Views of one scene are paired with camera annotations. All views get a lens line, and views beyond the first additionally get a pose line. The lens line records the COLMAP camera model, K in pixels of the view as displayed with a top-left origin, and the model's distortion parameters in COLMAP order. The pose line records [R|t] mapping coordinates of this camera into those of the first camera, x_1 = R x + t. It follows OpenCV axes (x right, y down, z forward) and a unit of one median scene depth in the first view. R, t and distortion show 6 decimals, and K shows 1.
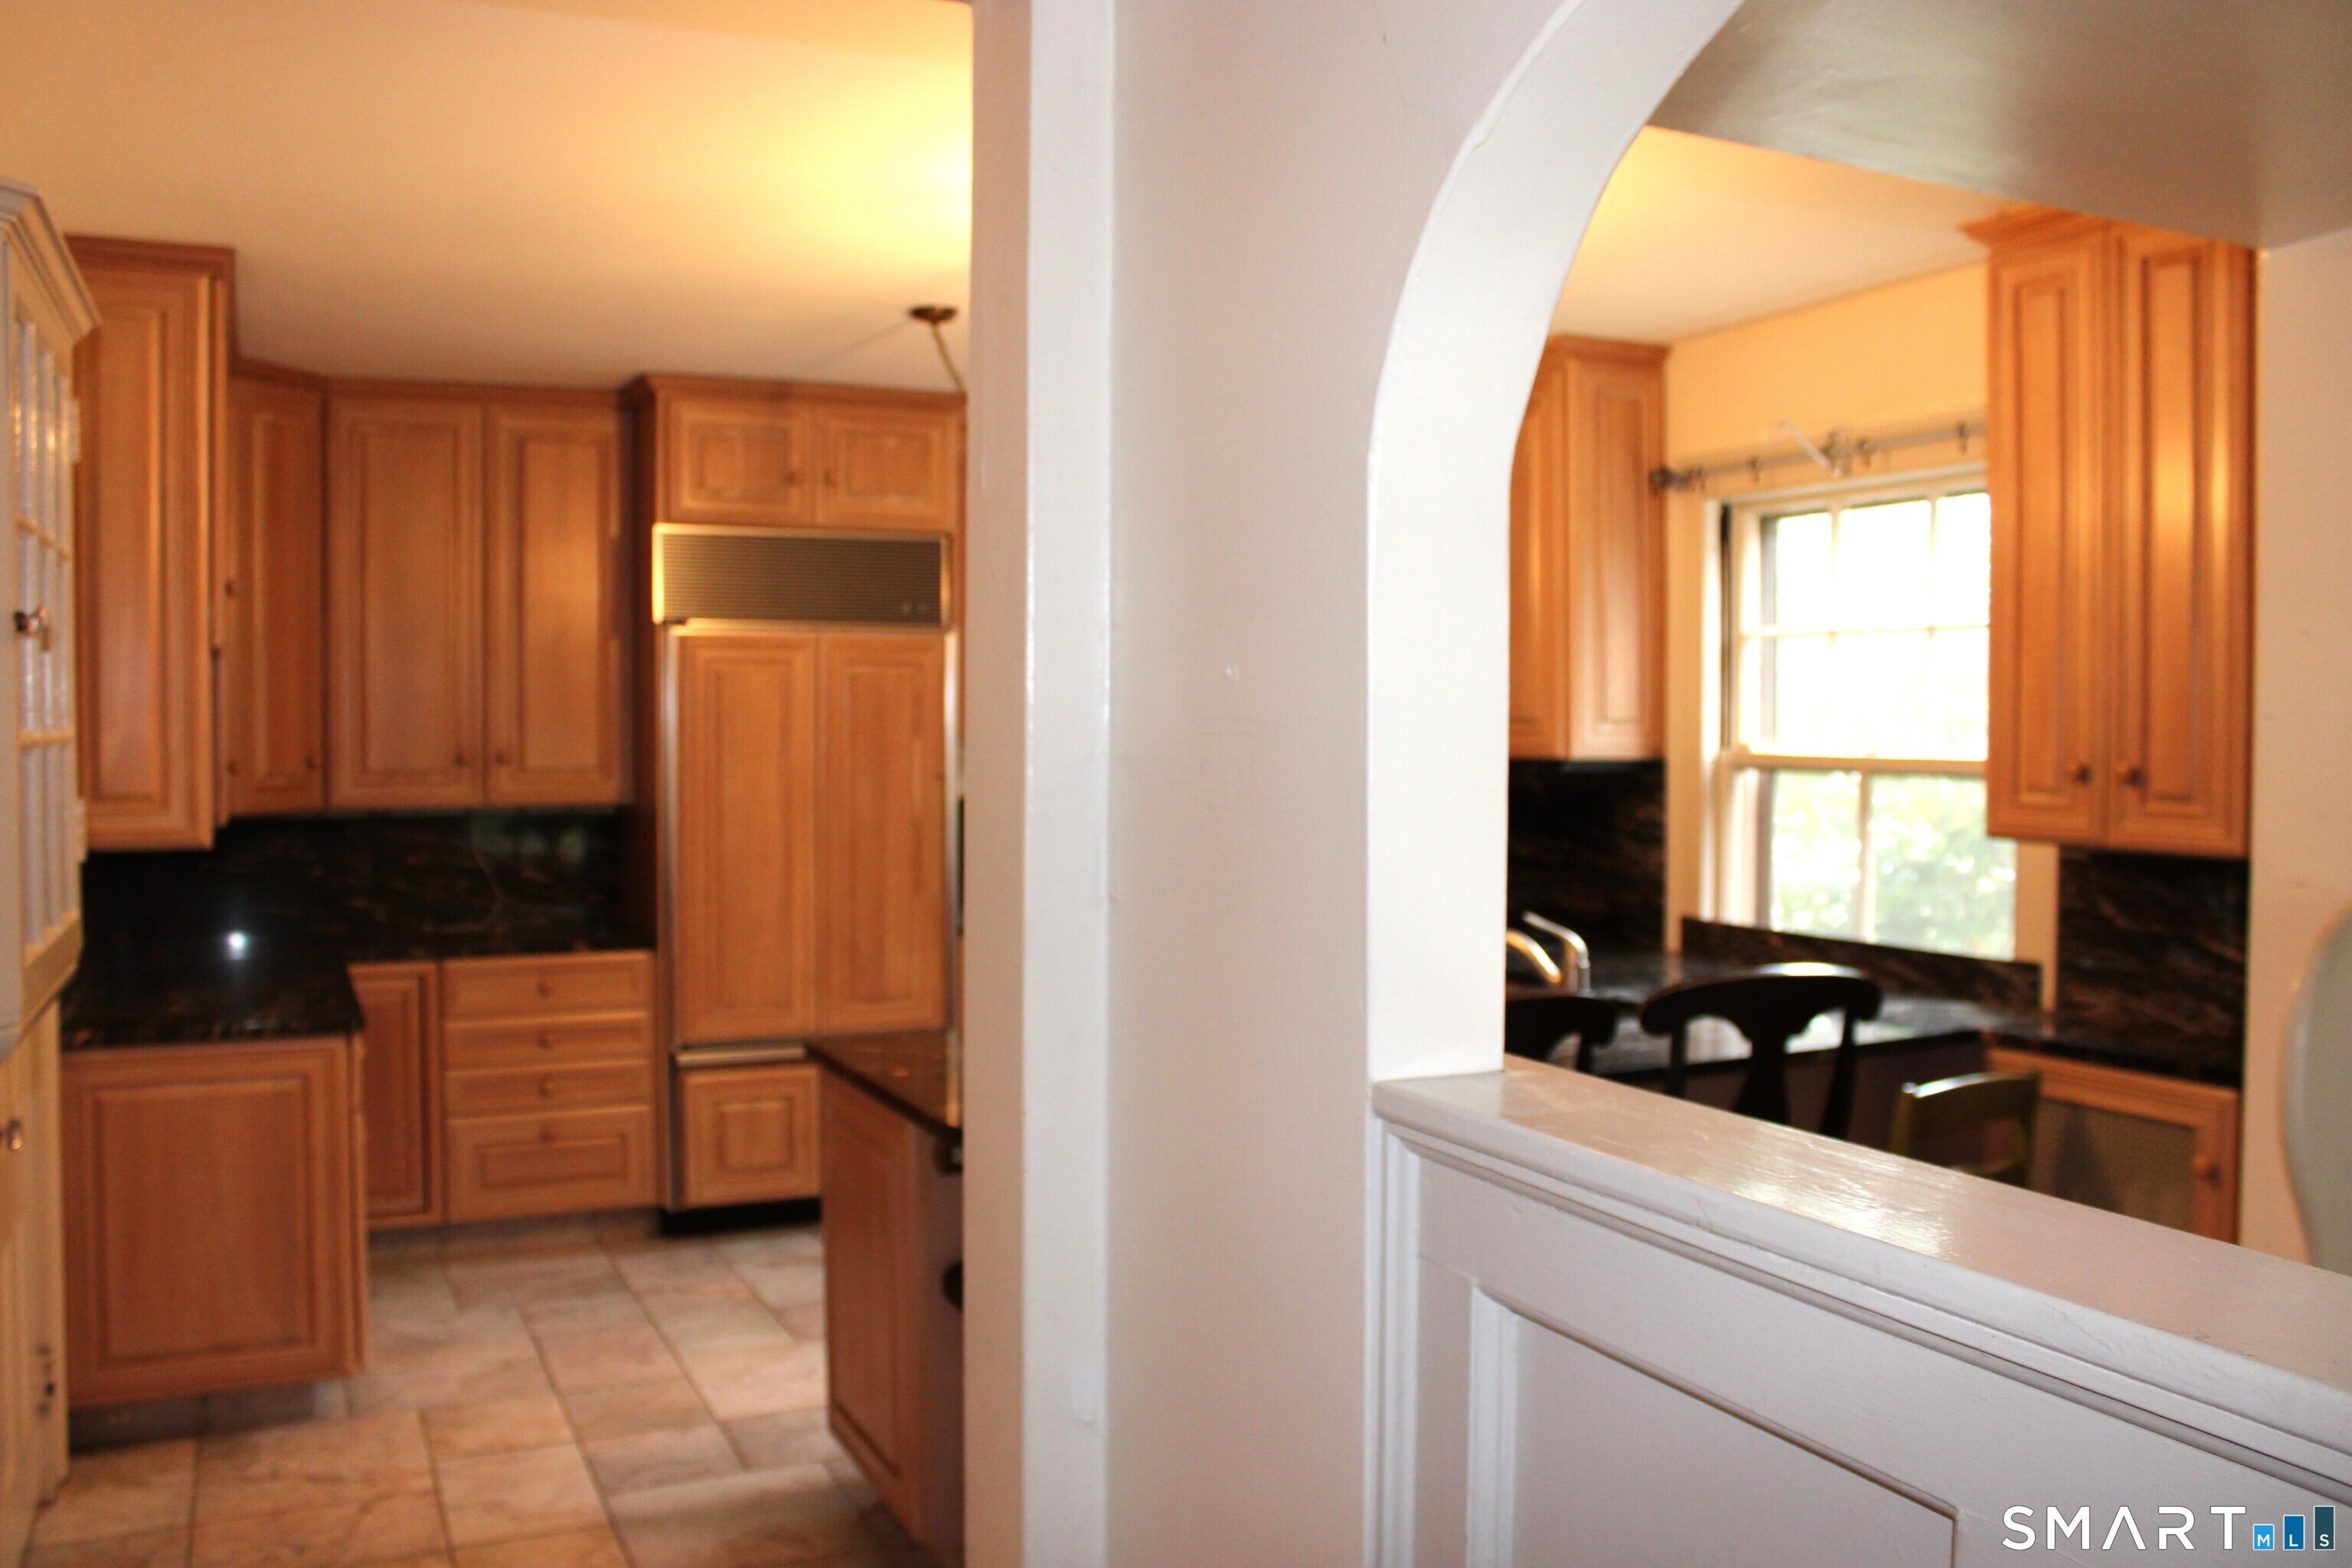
lens RADIAL K [[1970.2, 0, 1183.2], [0, 1970.2, 769.2], [0, 0, 1]] dist [-0.130555, 0.093378]
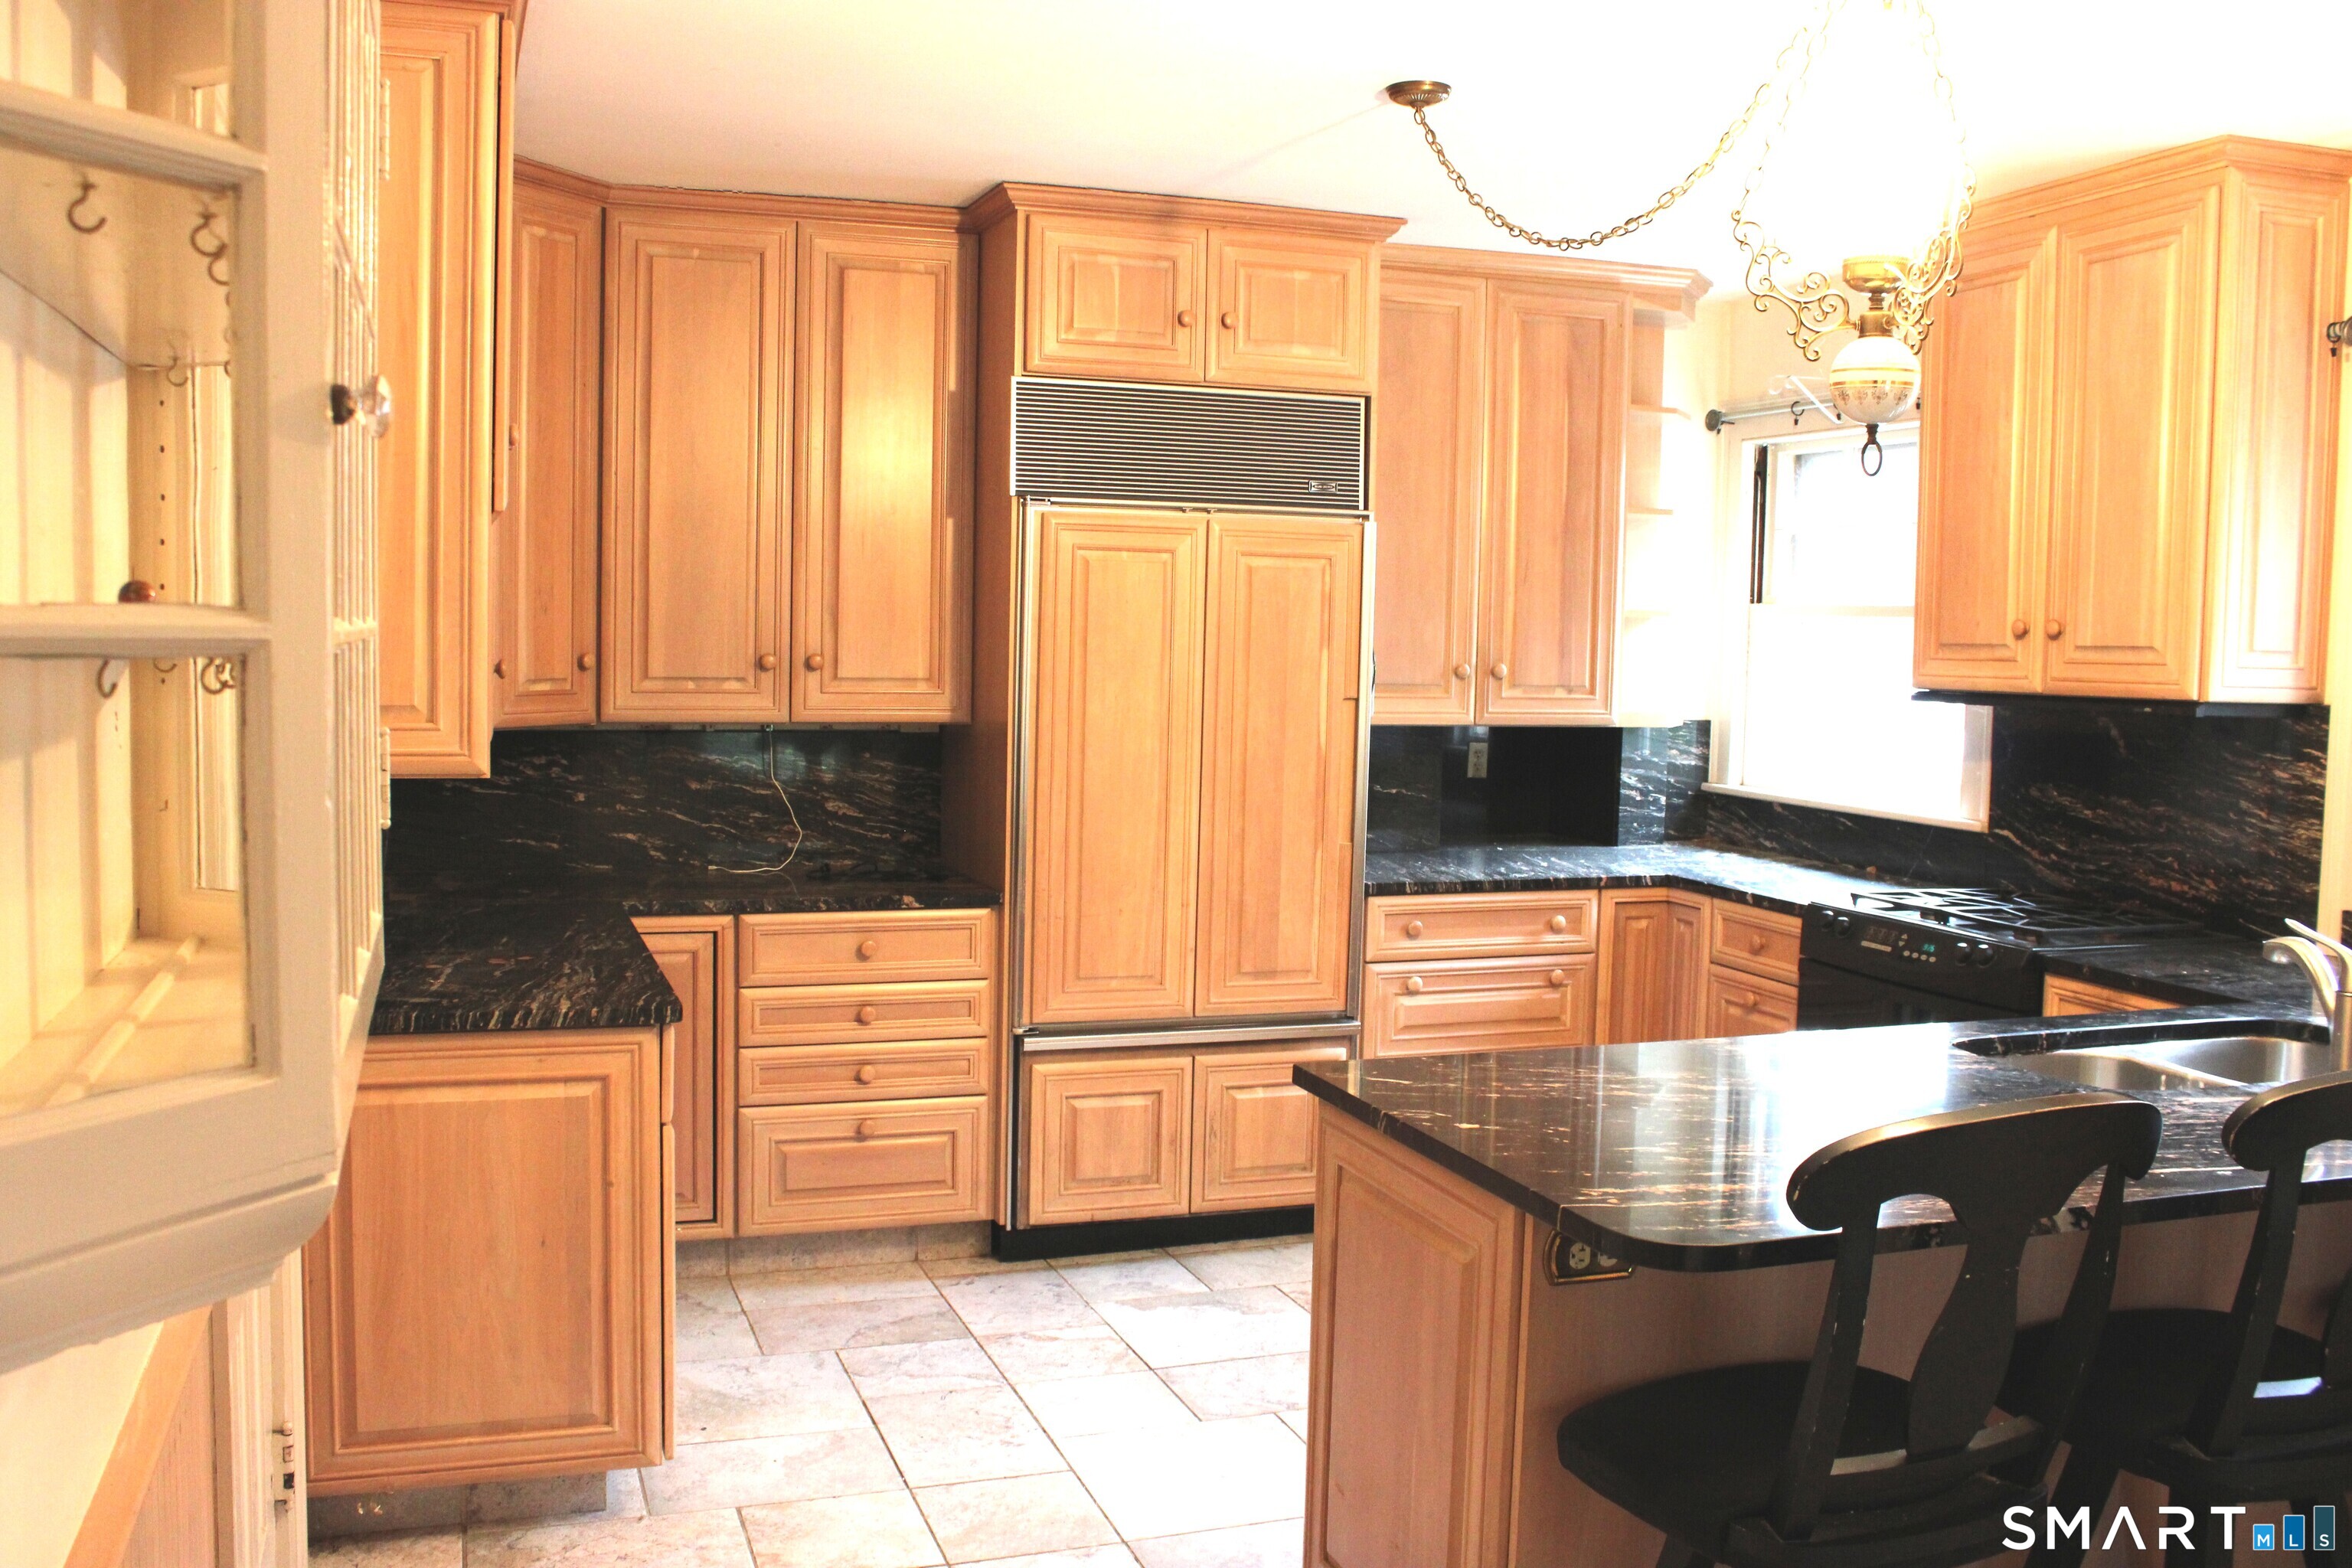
lens RADIAL K [[2095.2, 0, 1183.2], [0, 2095.2, 774.7], [0, 0, 1]] dist [-0.086657, -0.010885]
pose [[0.994464, 0.027700, -0.101358, -0.111323], [-0.023187, 0.998698, 0.045436, -0.002887], [0.102485, -0.042834, 0.993812, 0.156224]]
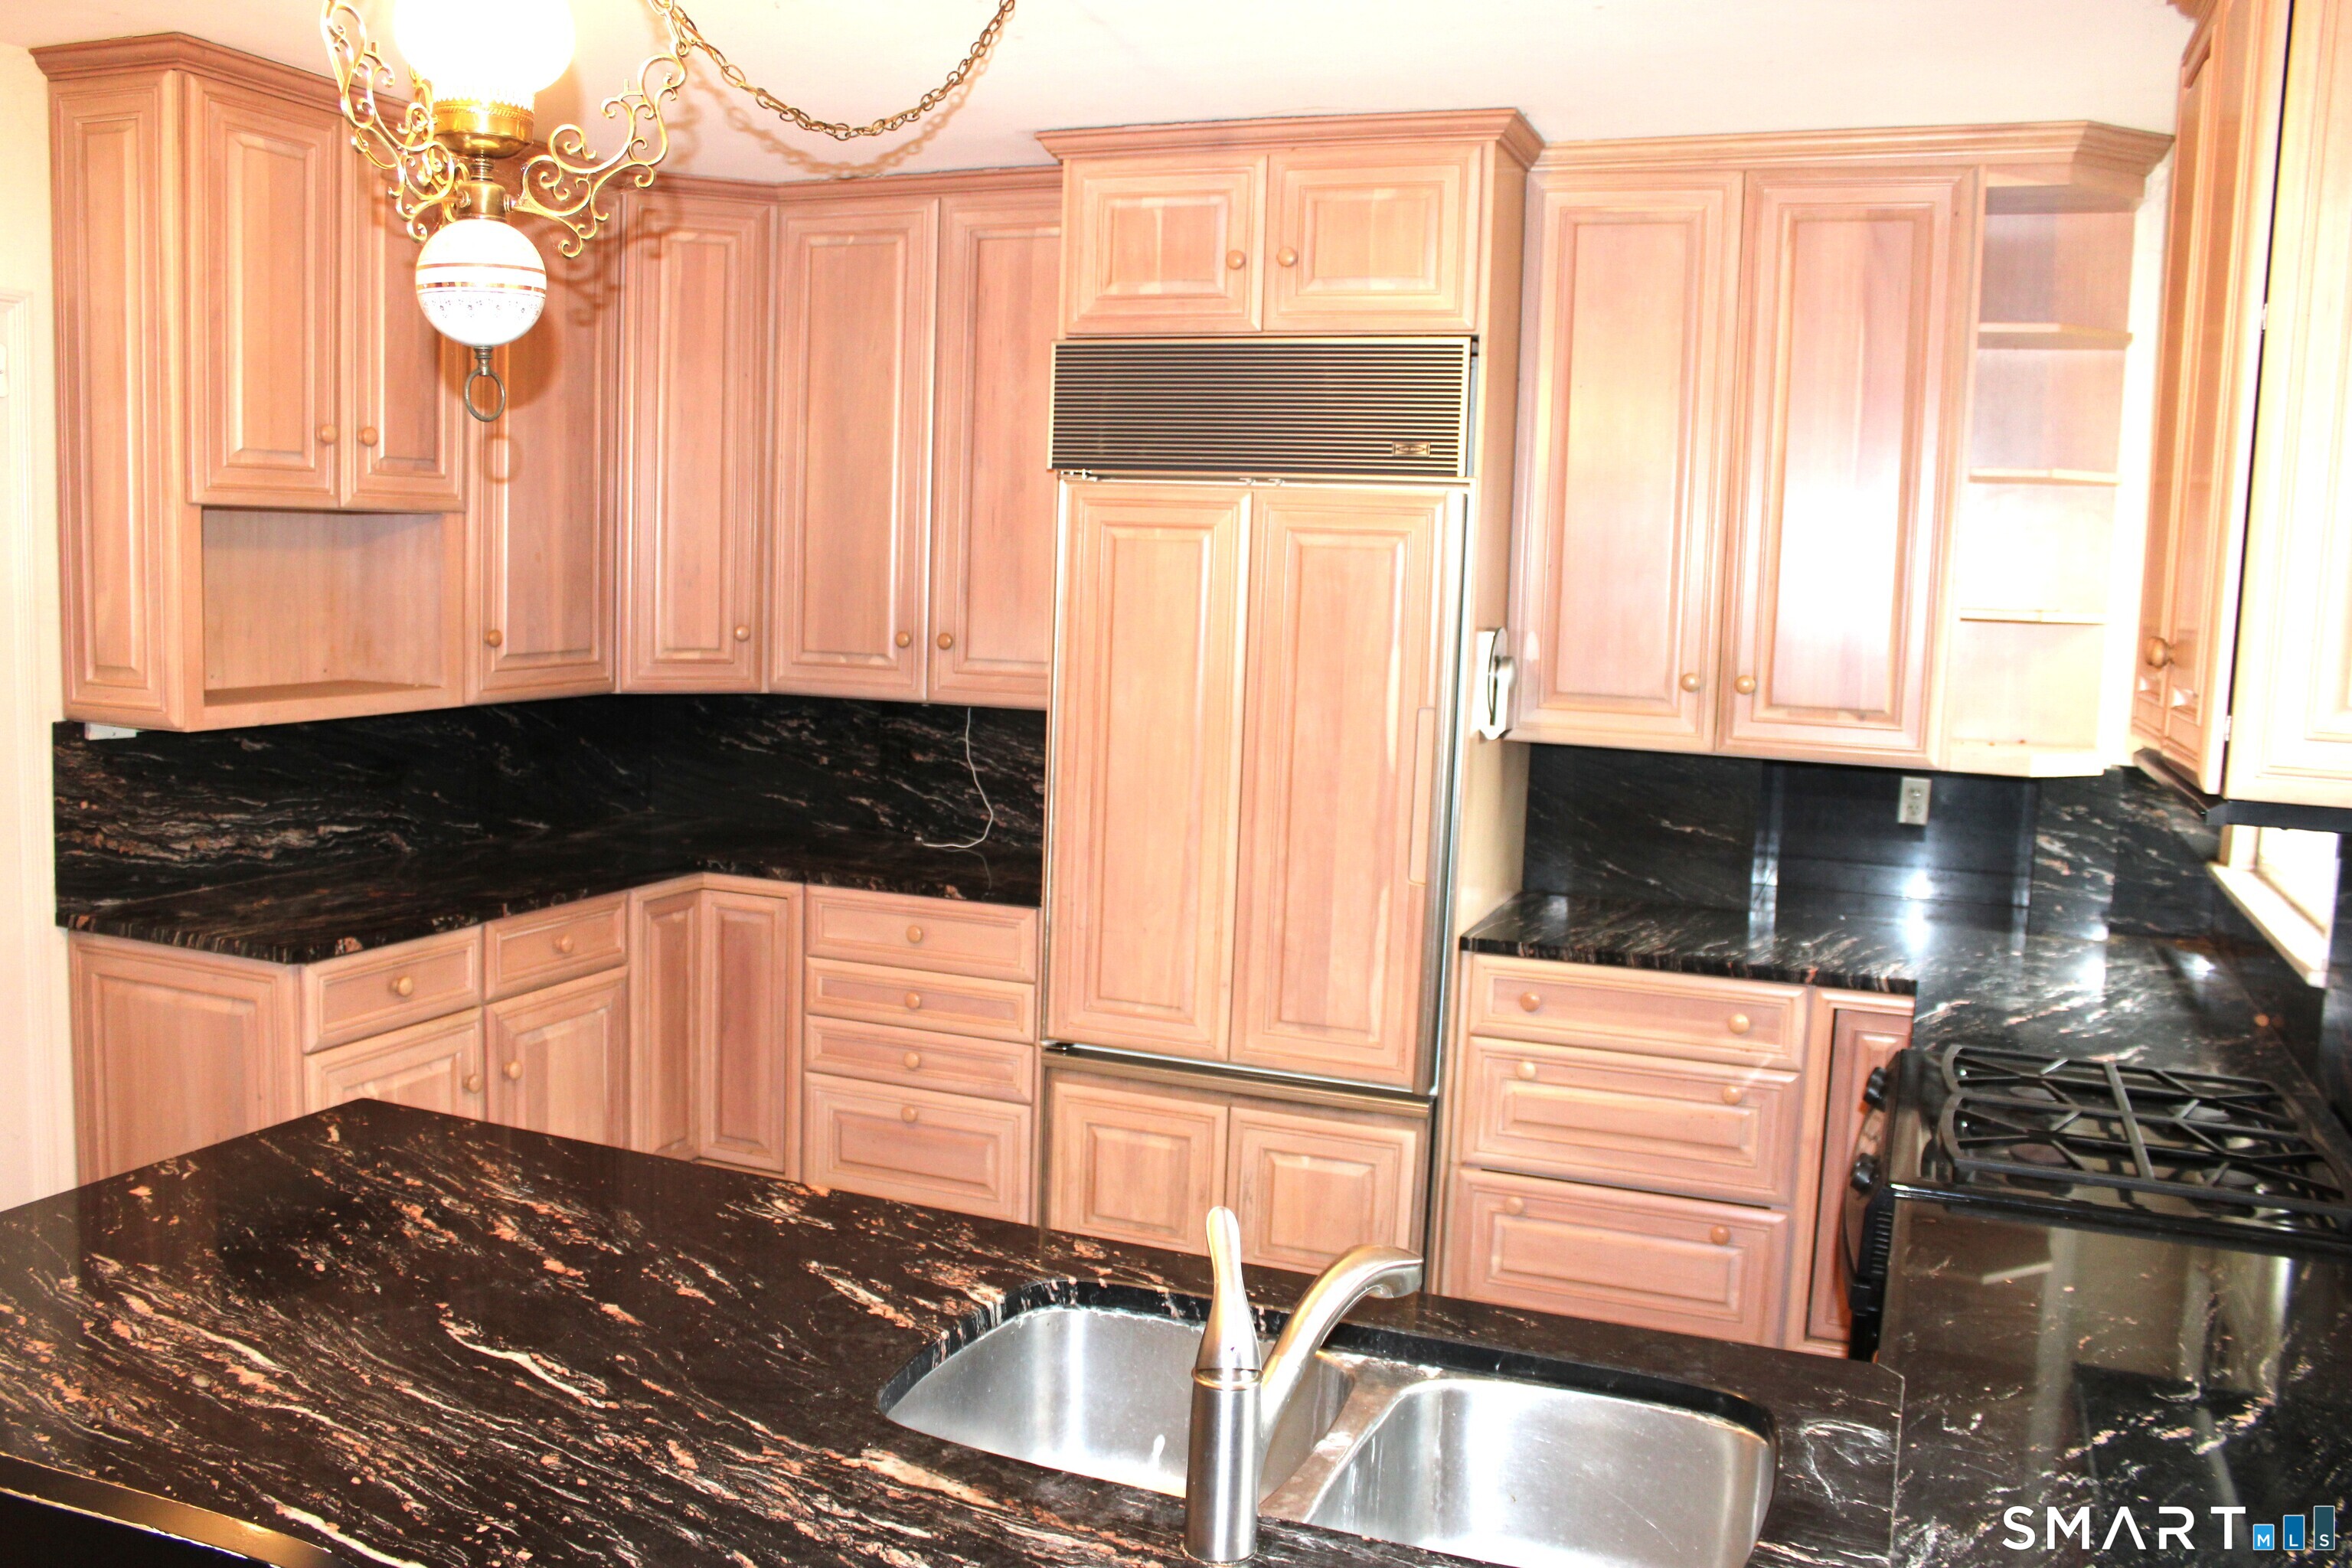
lens RADIAL K [[1970.2, 0, 1170.8], [0, 1970.2, 774.3], [0, 0, 1]] dist [-0.130555, 0.093378]
pose [[0.679543, 0.103091, -0.726357, 0.315757], [-0.053997, 0.994421, 0.090621, -0.031242], [0.731646, -0.022360, 0.681318, 0.529901]]
